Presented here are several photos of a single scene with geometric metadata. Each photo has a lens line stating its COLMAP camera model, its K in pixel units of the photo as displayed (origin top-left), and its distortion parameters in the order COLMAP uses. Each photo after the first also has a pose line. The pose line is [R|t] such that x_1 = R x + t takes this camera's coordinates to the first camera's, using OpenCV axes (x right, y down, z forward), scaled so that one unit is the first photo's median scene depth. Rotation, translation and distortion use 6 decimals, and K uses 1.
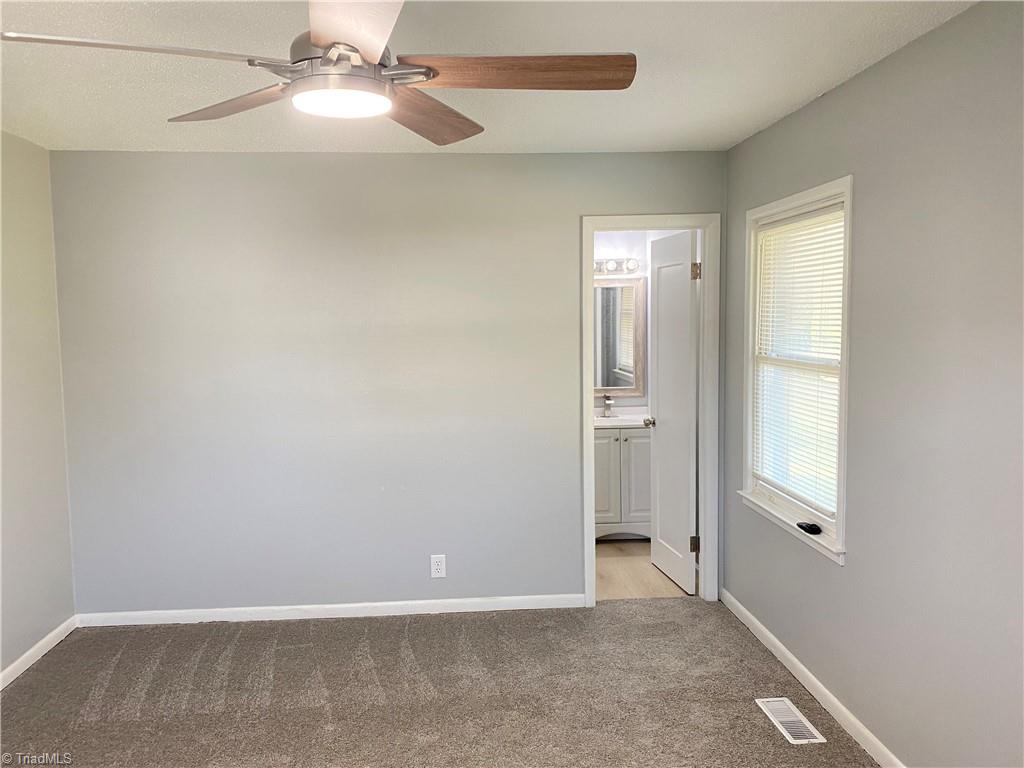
lens RADIAL K [[796.8, 0, 507.6], [0, 796.8, 375.7], [0, 0, 1]] dist [0.008662, 0.007506]
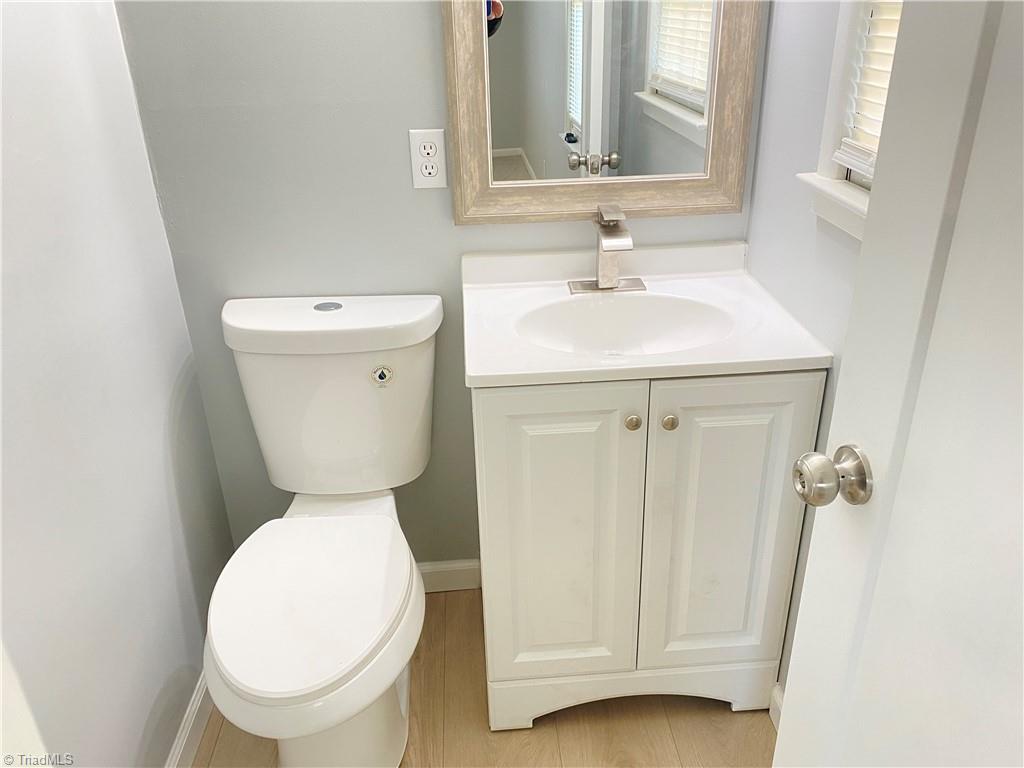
lens RADIAL K [[781.7, 0, 517.9], [0, 781.7, 370.7], [0, 0, 1]] dist [0.054979, -0.069078]
pose [[0.999921, -0.001223, -0.012527, 0.096937], [0.005570, 0.935498, 0.353287, -0.019564], [0.011287, -0.353329, 0.935431, 0.725811]]
